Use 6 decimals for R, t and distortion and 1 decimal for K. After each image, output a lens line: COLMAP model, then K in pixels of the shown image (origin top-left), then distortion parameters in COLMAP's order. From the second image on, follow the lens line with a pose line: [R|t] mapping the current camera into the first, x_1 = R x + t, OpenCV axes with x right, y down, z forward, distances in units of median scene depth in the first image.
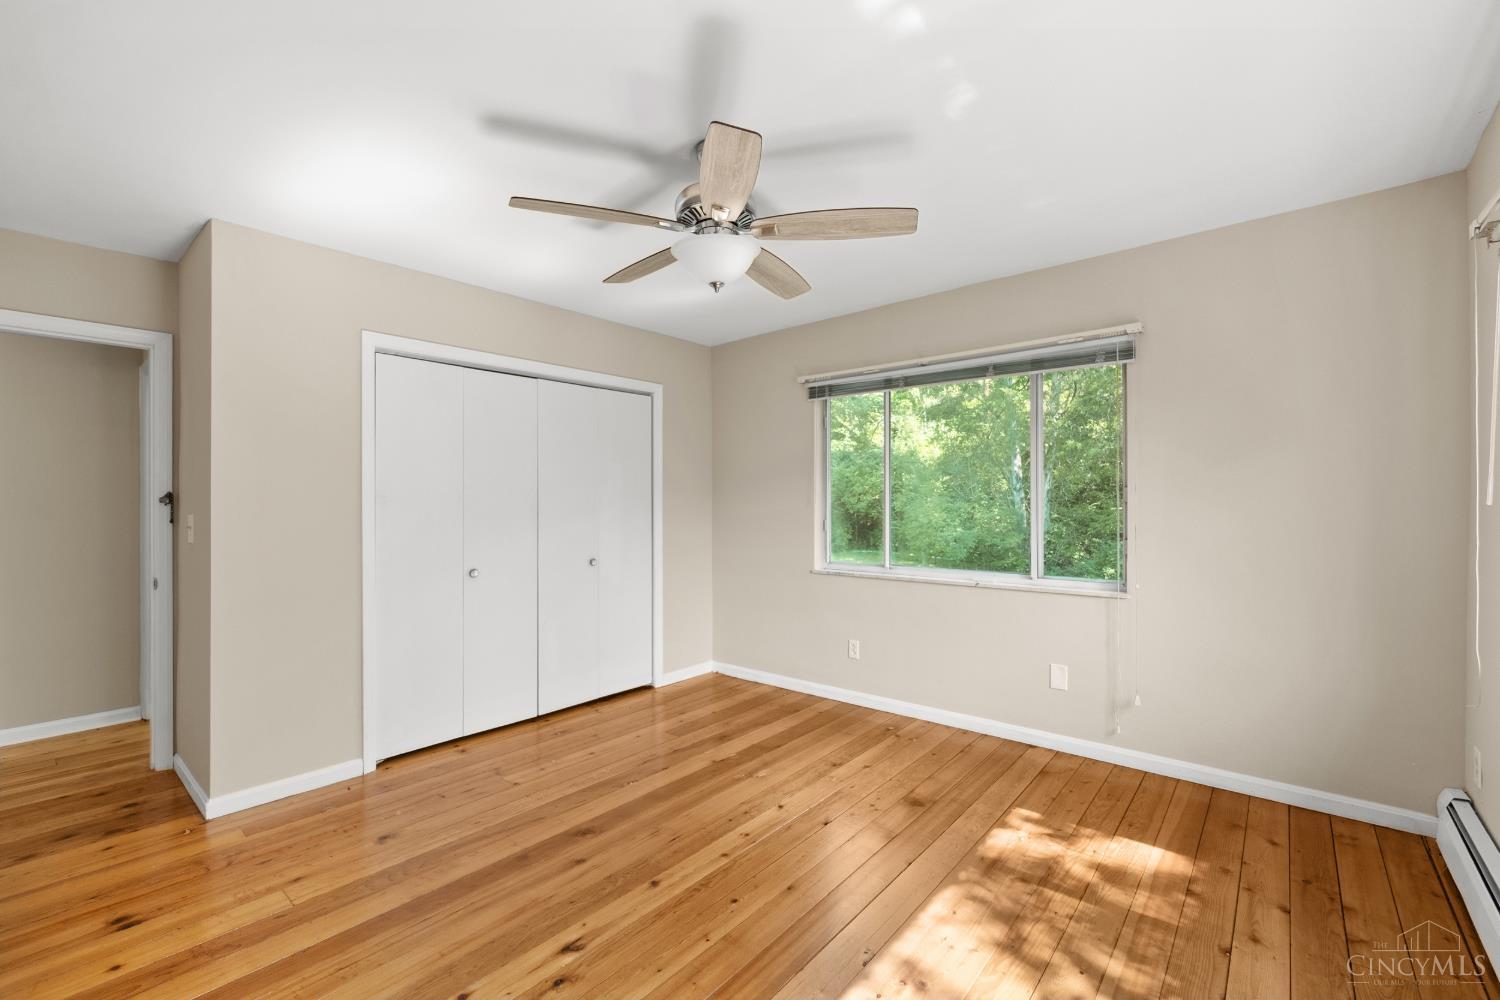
lens RADIAL K [[642.6, 0, 742.6], [0, 642.6, 508.6], [0, 0, 1]] dist [-0.001772, 0.000037]
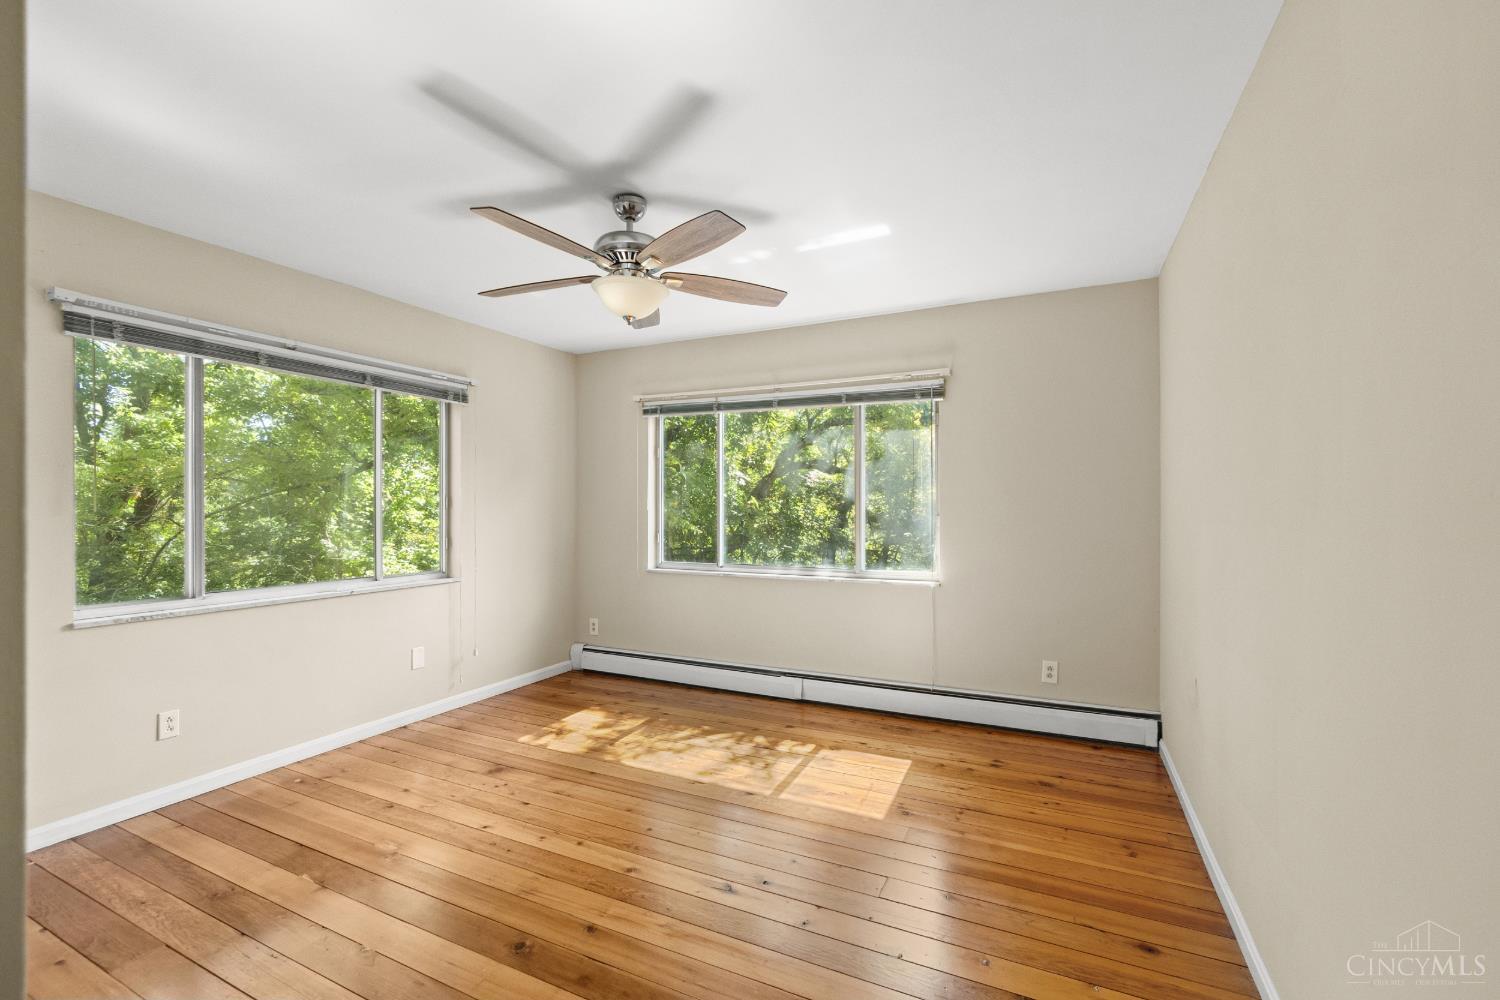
lens RADIAL K [[642.6, 0, 742.6], [0, 642.6, 508.6], [0, 0, 1]] dist [-0.001772, 0.000037]
pose [[-0.247055, 0.000906, 0.969001, -0.850828], [0.009860, 0.999950, 0.001579, -0.005805], [-0.968951, 0.009944, -0.247052, 0.767480]]
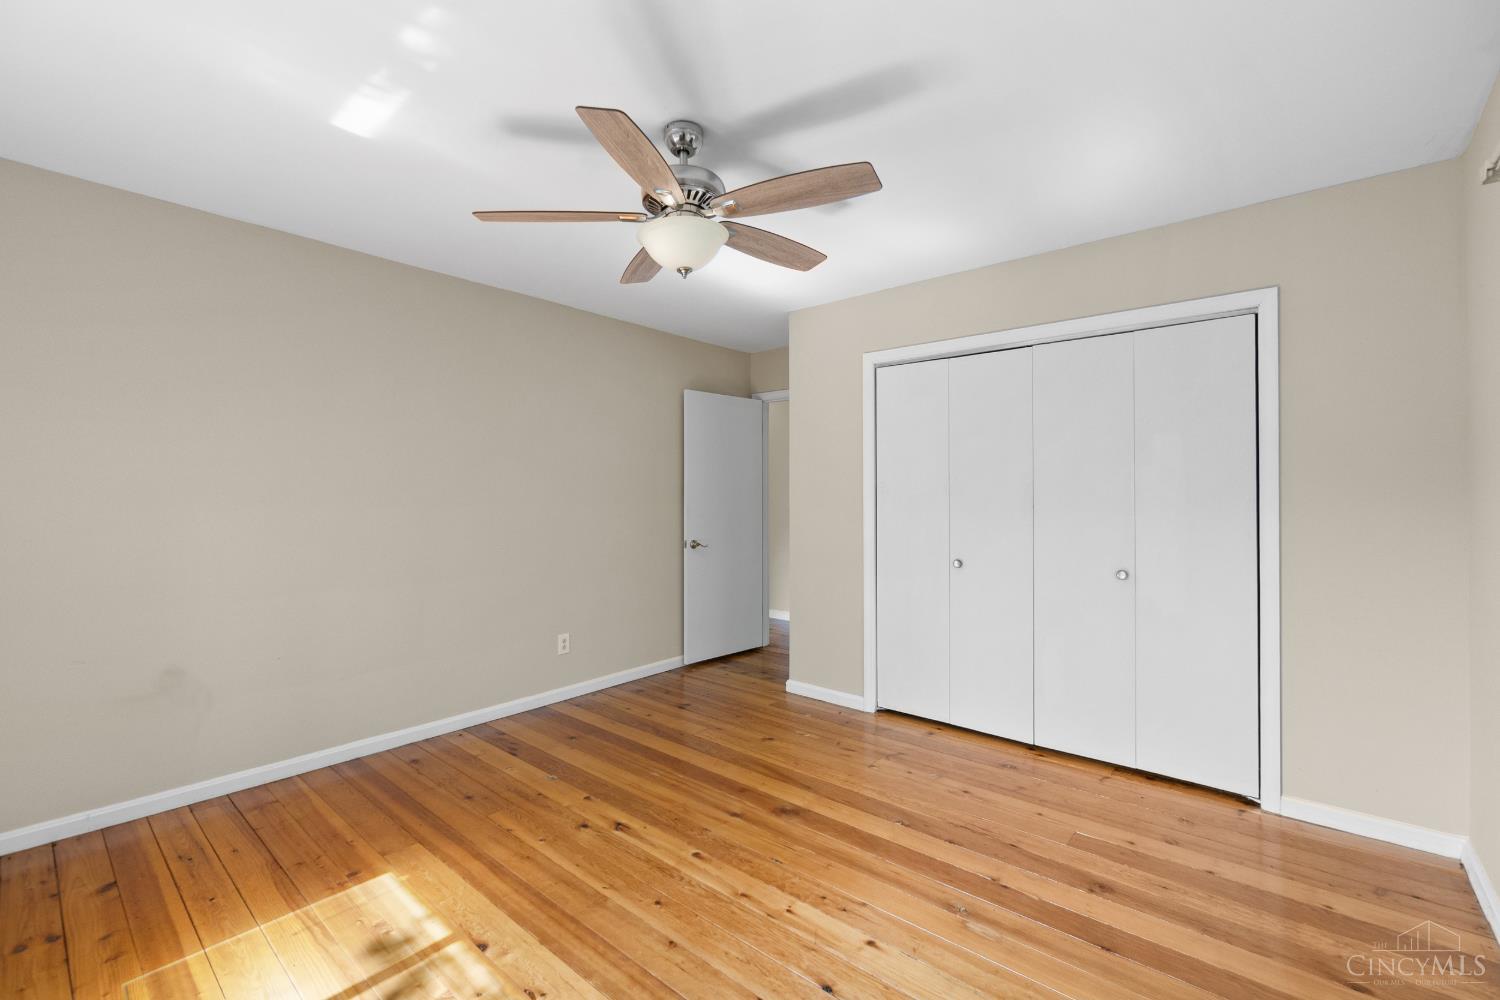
lens RADIAL K [[646.2, 0, 748.2], [0, 646.2, 493.0], [0, 0, 1]] dist [-0.003950, 0.000161]
pose [[-0.004199, 0.003832, -0.999984, 0.657391], [-0.006744, 0.999970, 0.003861, -0.011705], [0.999968, 0.006760, -0.004173, 0.773839]]
